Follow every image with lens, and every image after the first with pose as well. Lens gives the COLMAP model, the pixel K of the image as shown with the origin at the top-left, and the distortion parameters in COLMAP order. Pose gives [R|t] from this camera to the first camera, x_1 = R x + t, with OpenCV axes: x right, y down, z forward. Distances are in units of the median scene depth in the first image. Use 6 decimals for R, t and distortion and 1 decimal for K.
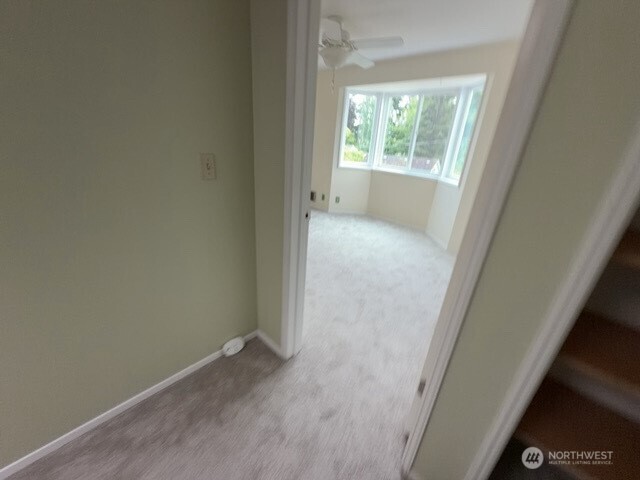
lens RADIAL K [[253.7, 0, 320.1], [0, 253.7, 242.1], [0, 0, 1]] dist [-0.001220, 0.000472]
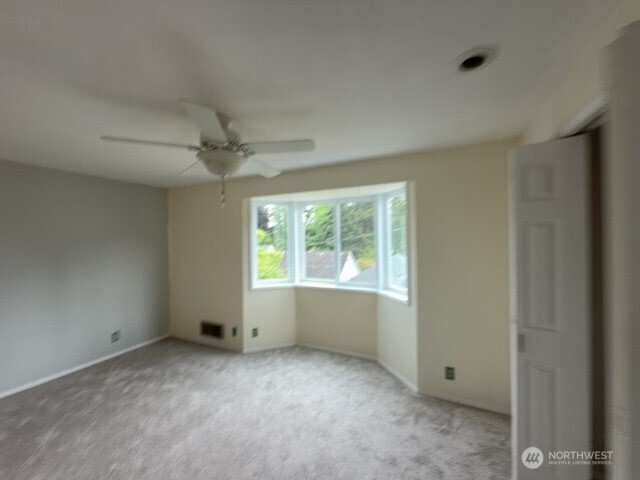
lens RADIAL K [[253.7, 0, 321.0], [0, 253.7, 240.2], [0, 0, 1]] dist [-0.001220, 0.000472]
pose [[0.946501, -0.080555, 0.312485, 0.047691], [0.189111, 0.923102, -0.334842, -0.149465], [-0.261482, 0.376023, 0.888951, 0.234407]]
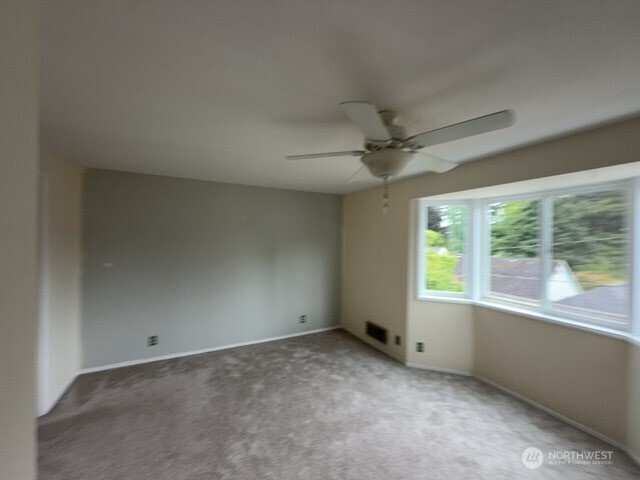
lens RADIAL K [[253.7, 0, 320.8], [0, 253.7, 240.5], [0, 0, 1]] dist [-0.001220, 0.000472]
pose [[0.945416, -0.052249, -0.321649, 0.058435], [-0.075177, 0.925466, -0.371297, -0.181165], [0.317075, 0.375211, 0.871022, 0.279431]]
